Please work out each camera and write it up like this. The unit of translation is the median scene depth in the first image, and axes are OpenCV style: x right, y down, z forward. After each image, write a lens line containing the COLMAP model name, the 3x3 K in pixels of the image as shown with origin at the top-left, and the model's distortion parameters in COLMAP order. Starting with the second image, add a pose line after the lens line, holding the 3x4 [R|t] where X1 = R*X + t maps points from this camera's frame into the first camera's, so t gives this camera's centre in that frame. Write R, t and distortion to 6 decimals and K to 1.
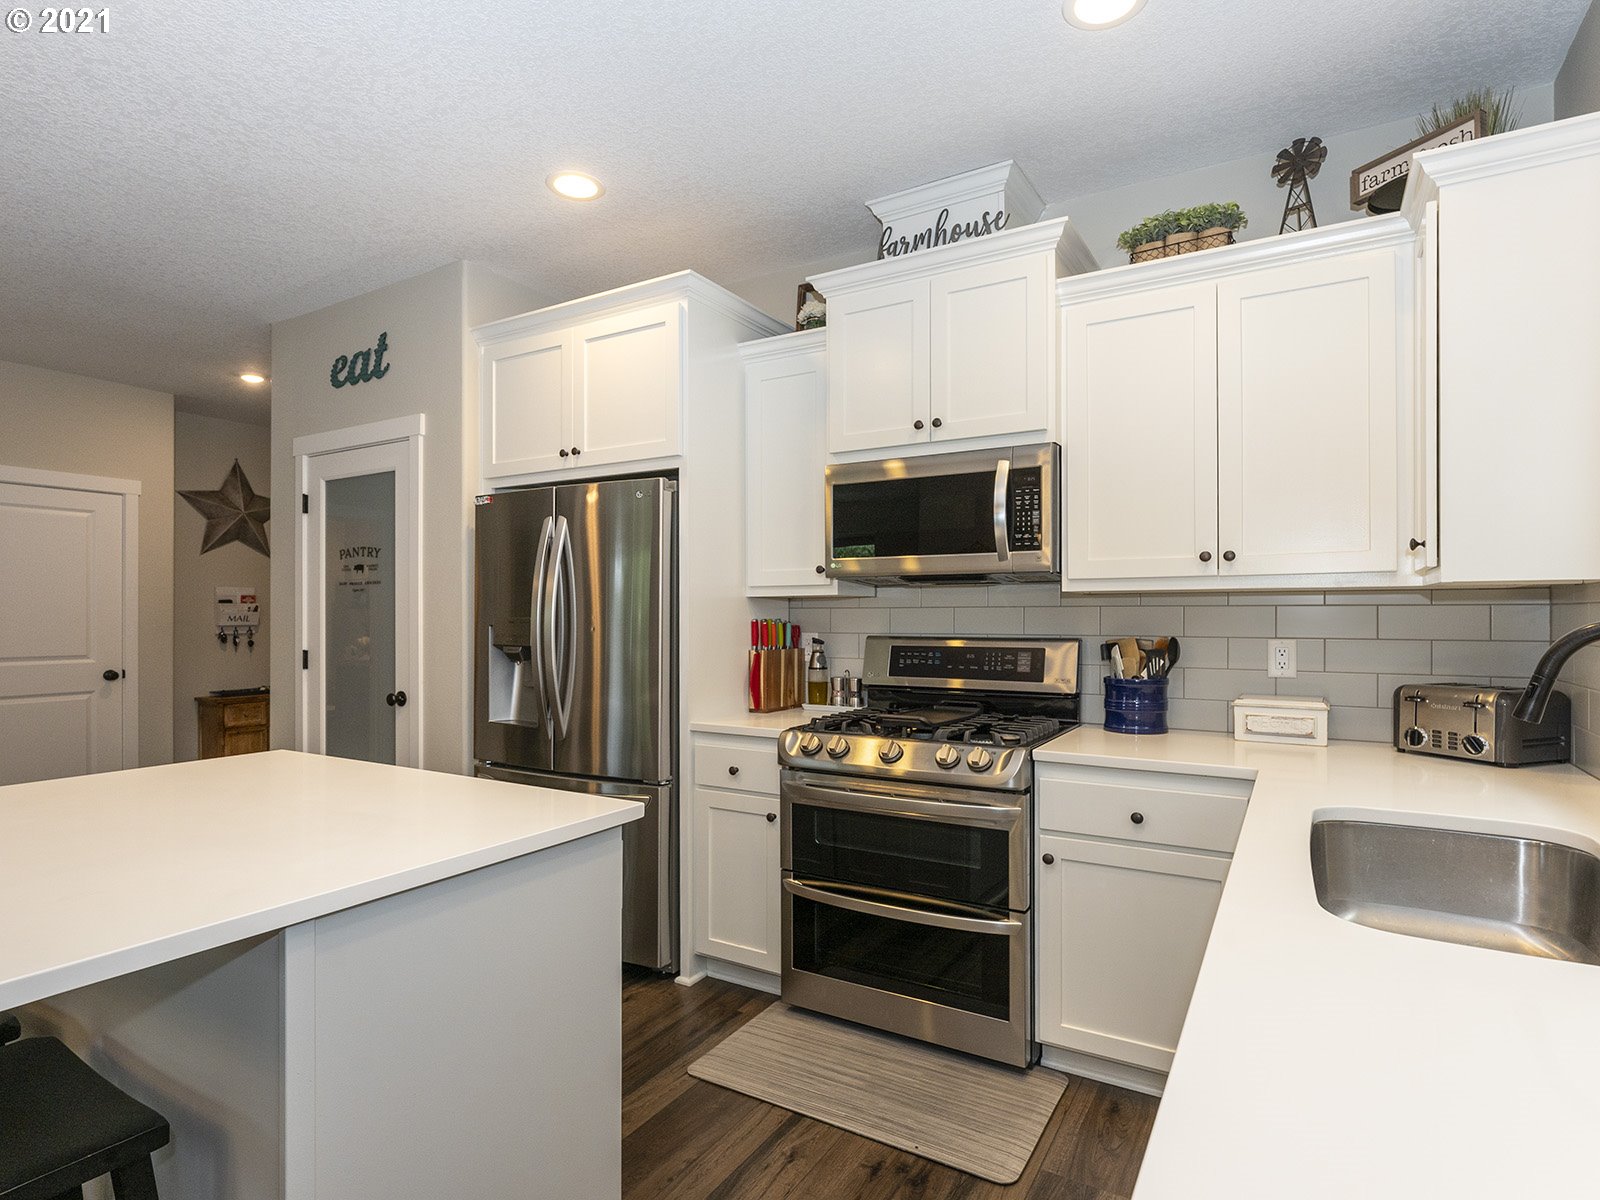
lens RADIAL K [[743.7, 0, 773.0], [0, 743.7, 620.8], [0, 0, 1]] dist [-0.001595, -0.000945]
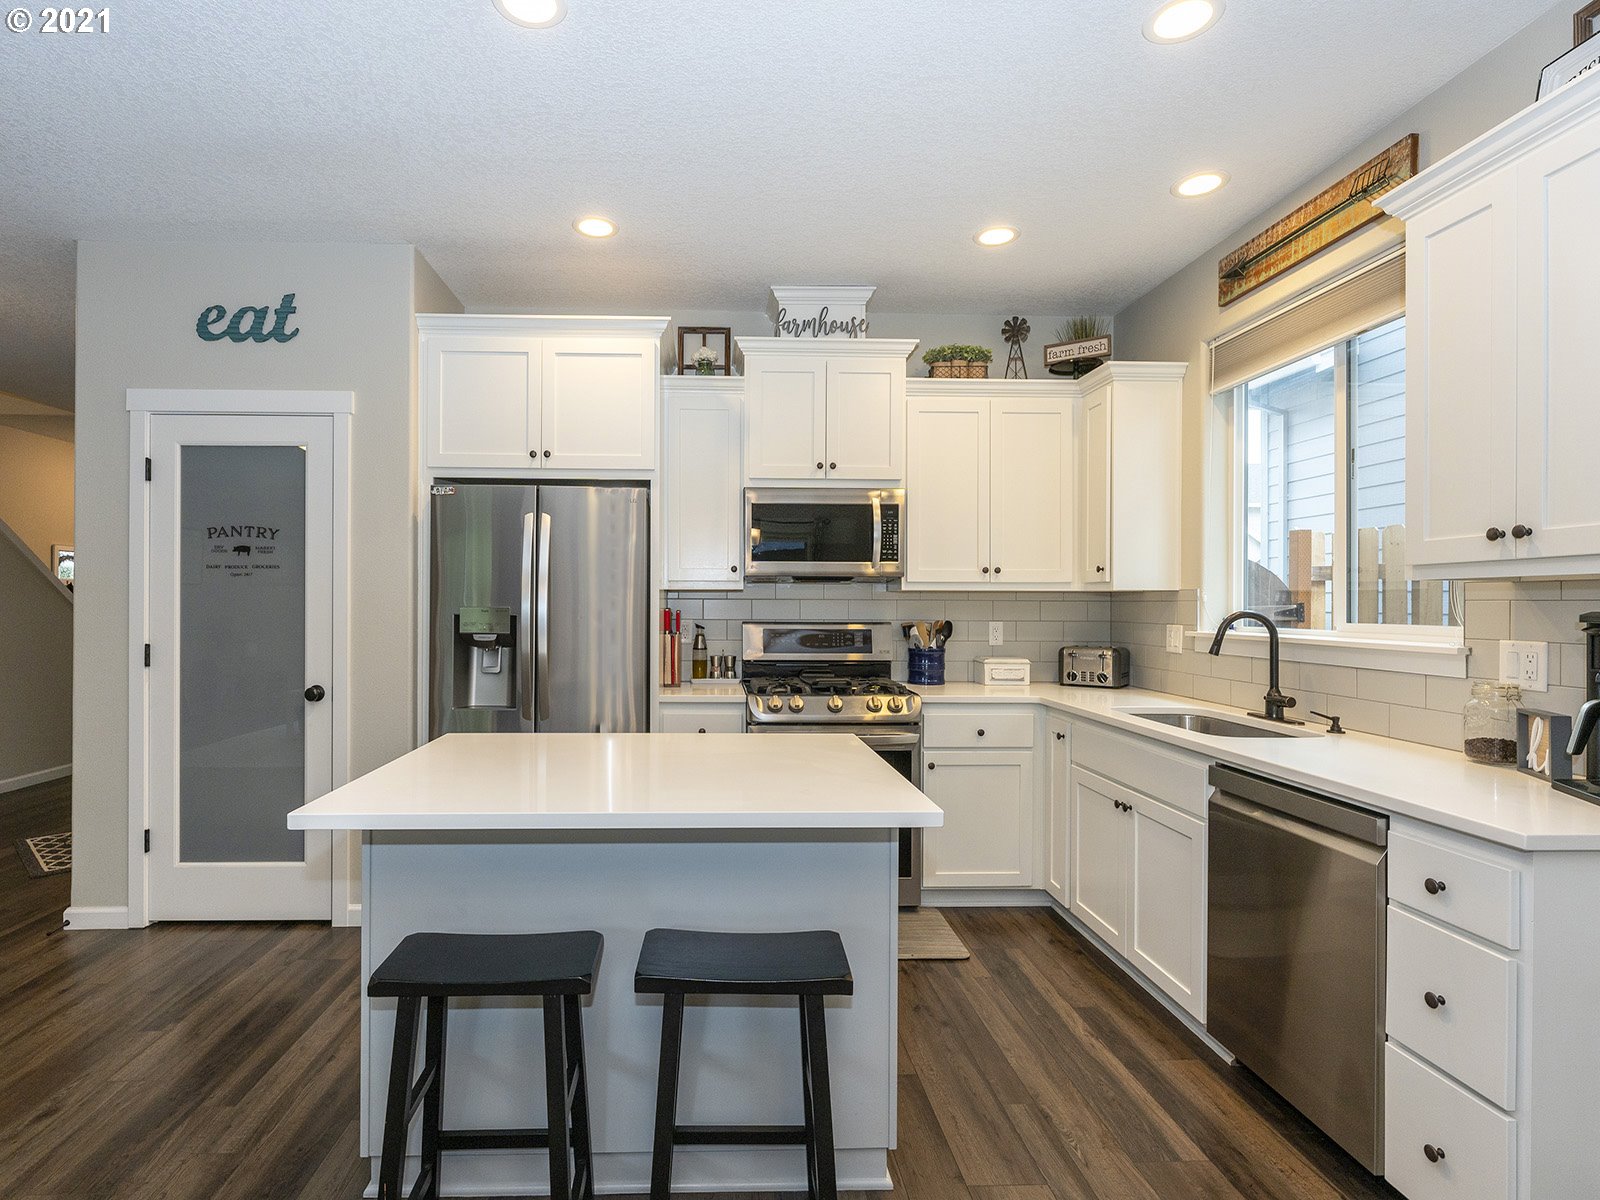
lens RADIAL K [[776.6, 0, 702.1], [0, 776.6, 608.8], [0, 0, 1]] dist [0.000259, -0.000300]
pose [[0.852169, 0.000926, 0.523266, -0.719733], [-0.001868, 0.999997, 0.001273, -0.003655], [-0.523264, -0.002062, 0.852168, -0.095065]]
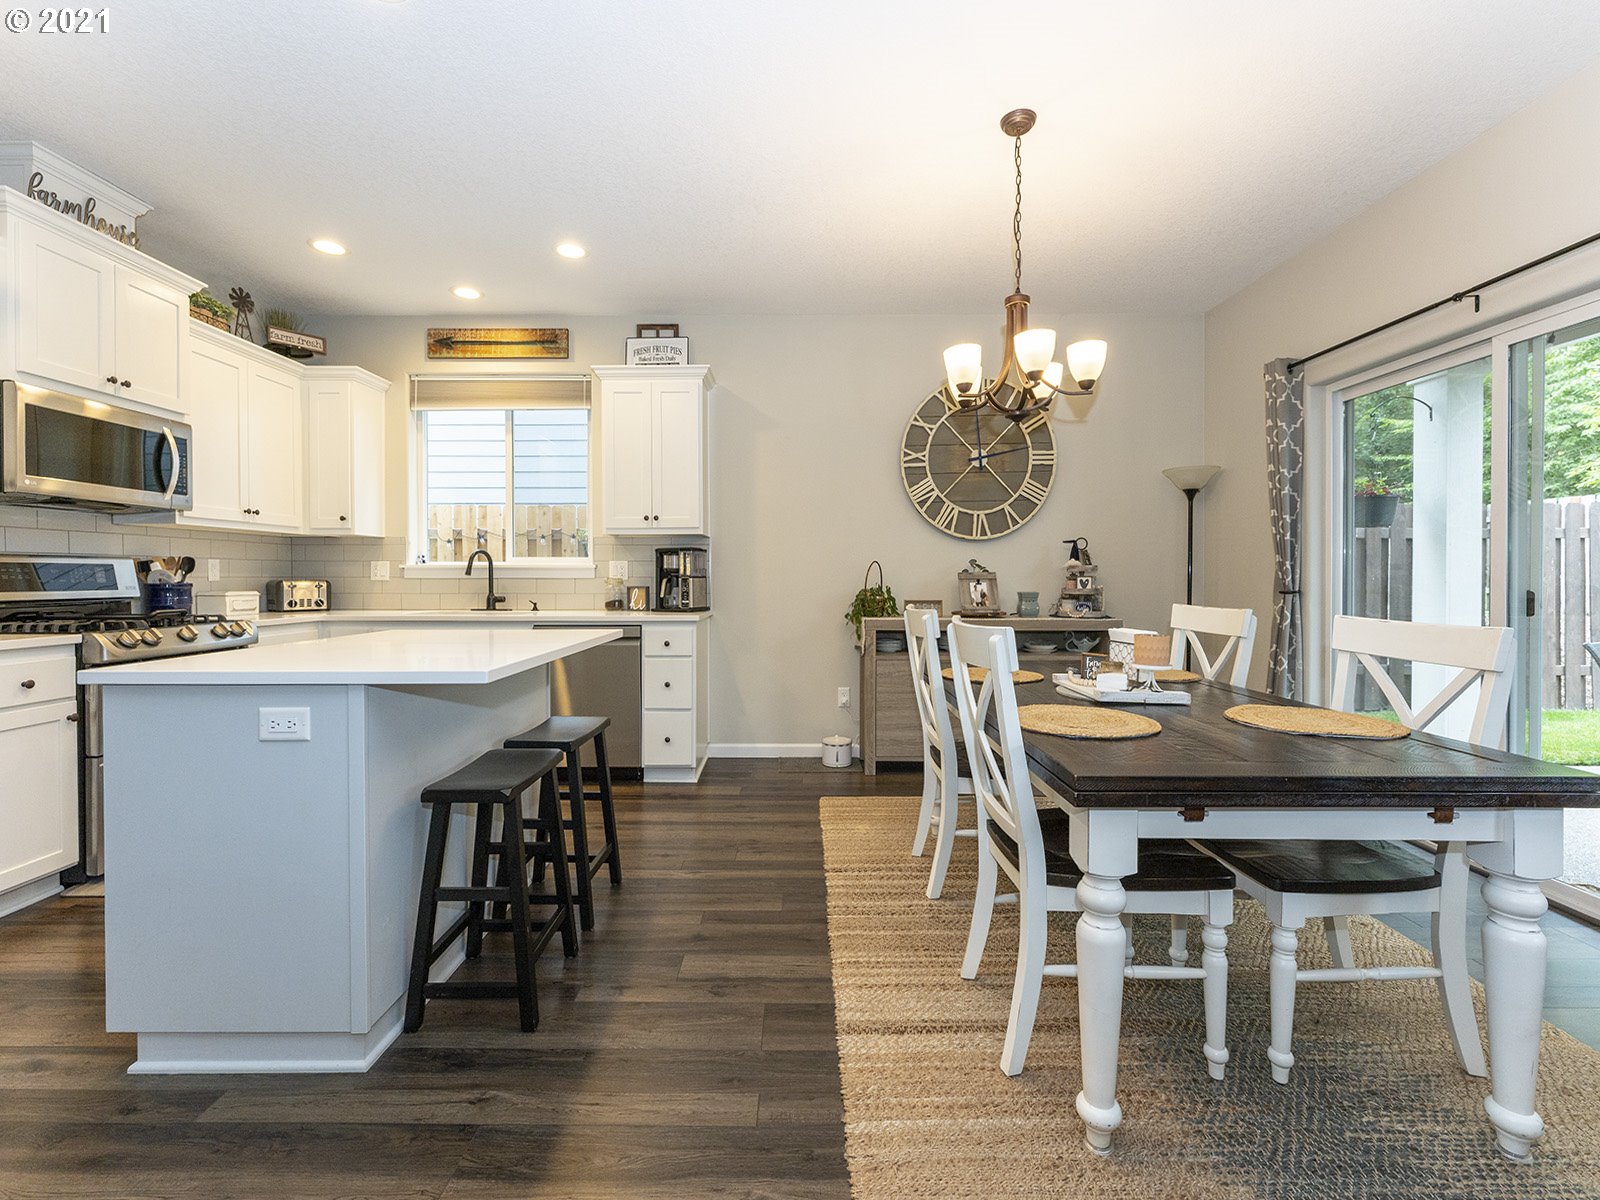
lens RADIAL K [[658.3, 0, 782.0], [0, 658.3, 582.2], [0, 0, 1]] dist [0.001859, 0.000254]
pose [[-0.453754, -0.015117, 0.890999, -1.267726], [-0.000056, 0.999857, 0.016936, 0.051644], [-0.891127, 0.007635, -0.453690, 0.505531]]
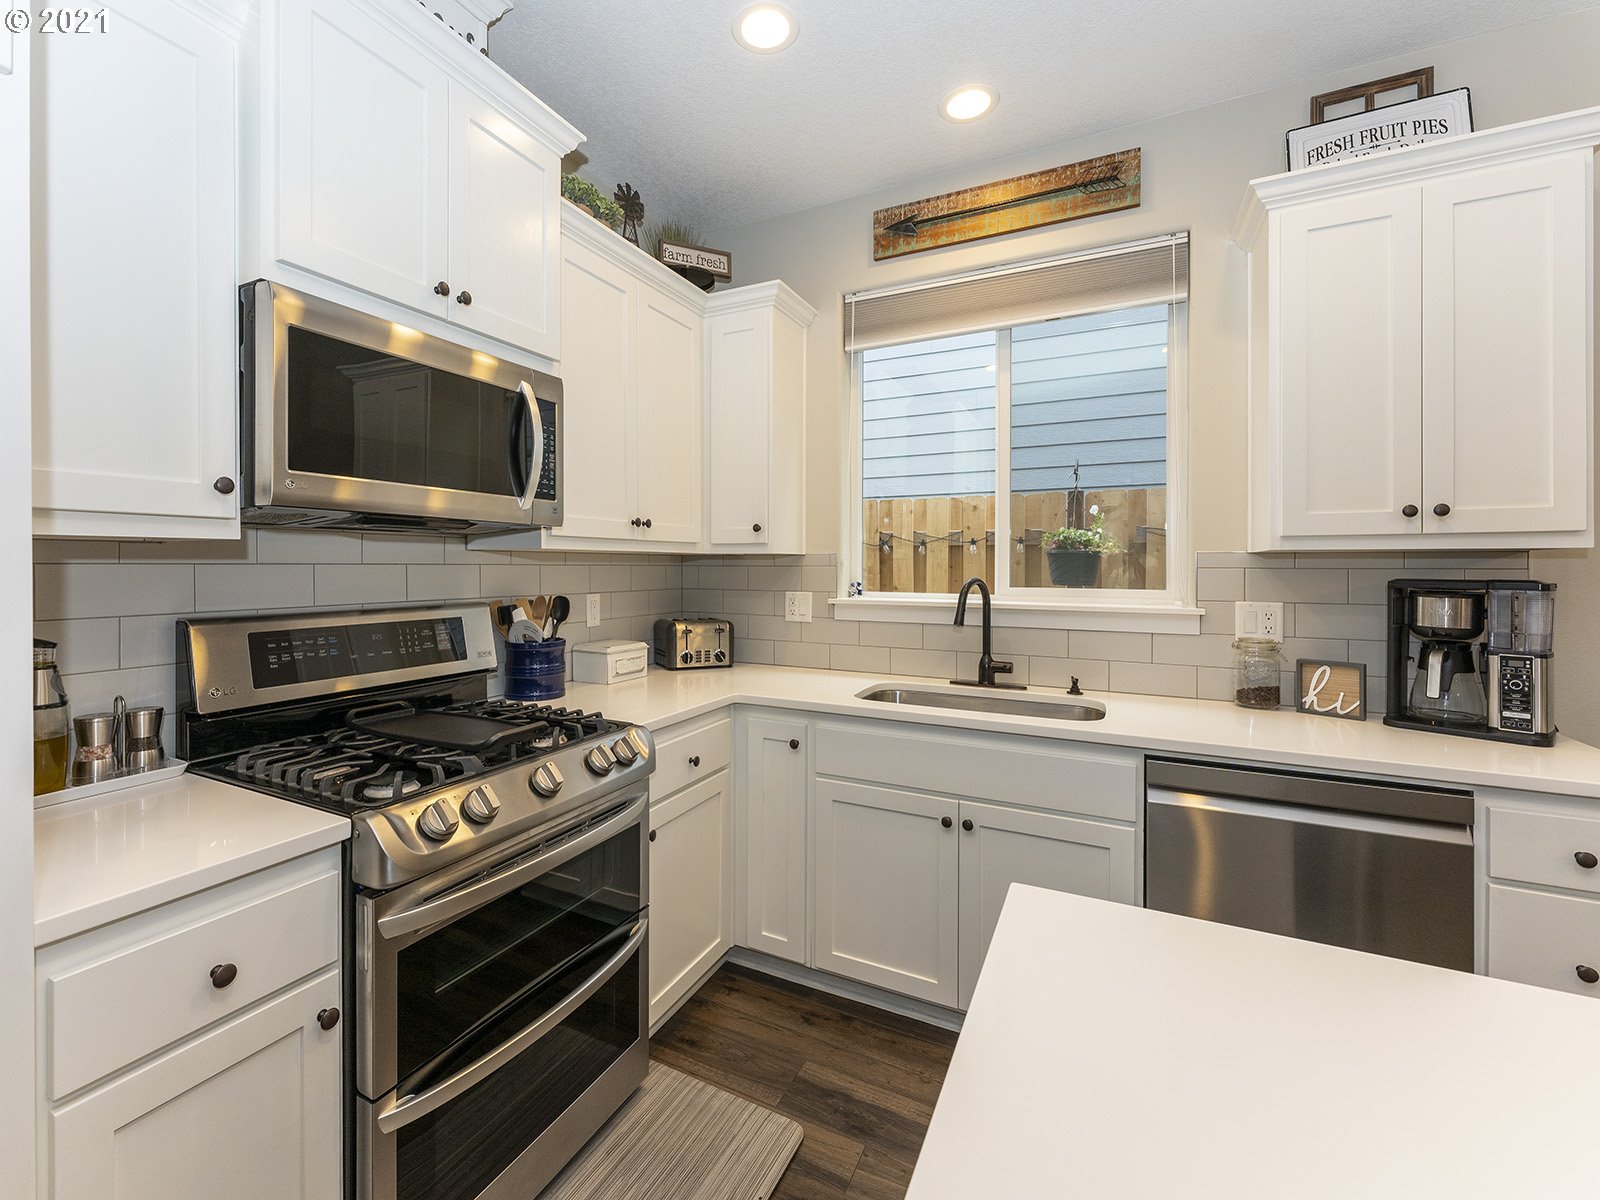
lens RADIAL K [[713.0, 0, 821.2], [0, 713.0, 571.8], [0, 0, 1]] dist [0.001856, -0.000115]
pose [[-0.062480, -0.007442, 0.998018, -0.449495], [0.003563, 0.999964, 0.007679, -0.017069], [-0.998040, 0.004035, -0.062451, 0.697780]]
